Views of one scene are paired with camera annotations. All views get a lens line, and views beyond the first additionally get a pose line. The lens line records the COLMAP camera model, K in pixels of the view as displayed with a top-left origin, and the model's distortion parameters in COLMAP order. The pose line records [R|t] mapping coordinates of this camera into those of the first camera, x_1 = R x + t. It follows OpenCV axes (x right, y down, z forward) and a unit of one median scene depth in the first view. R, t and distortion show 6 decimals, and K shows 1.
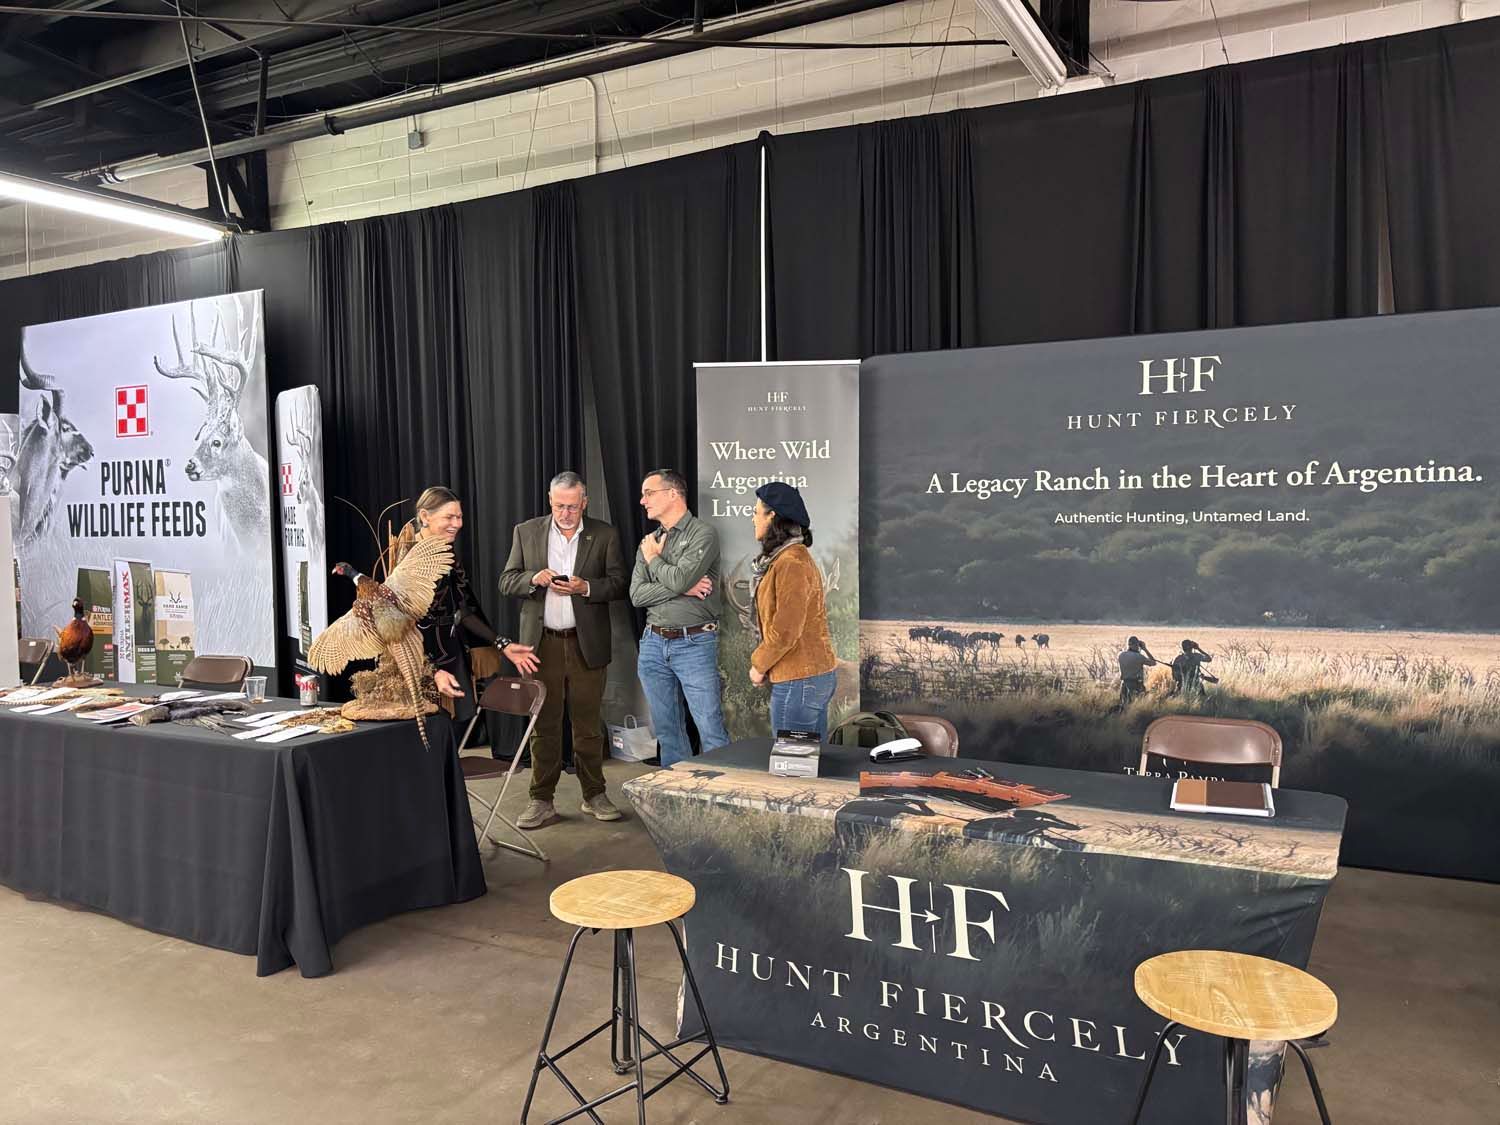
lens RADIAL K [[1108.6, 0, 771.7], [0, 1108.6, 570.1], [0, 0, 1]] dist [0.035420, -0.033302]
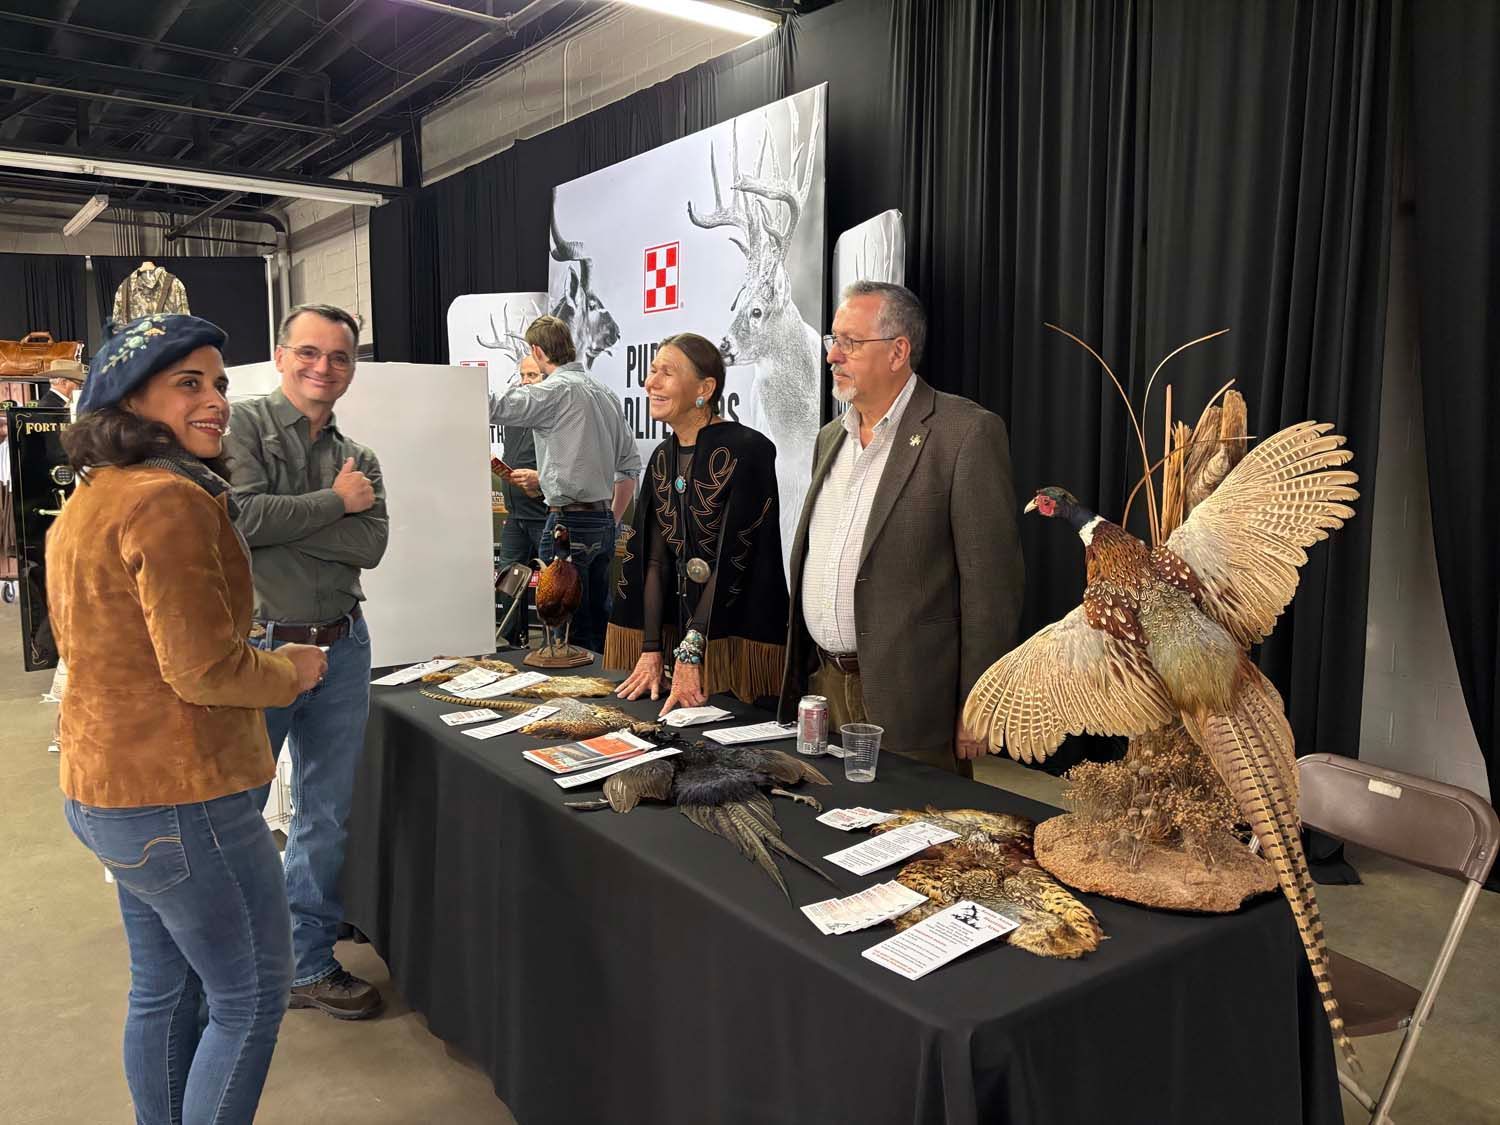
lens RADIAL K [[1096.1, 0, 750.0], [0, 1096.1, 562.5], [0, 0, 1]] dist [0.019486, -0.002027]
pose [[0.899902, 0.067162, -0.430889, -0.176925], [-0.038554, 0.996453, 0.074796, -0.002791], [0.434384, -0.050696, 0.899300, 0.335837]]
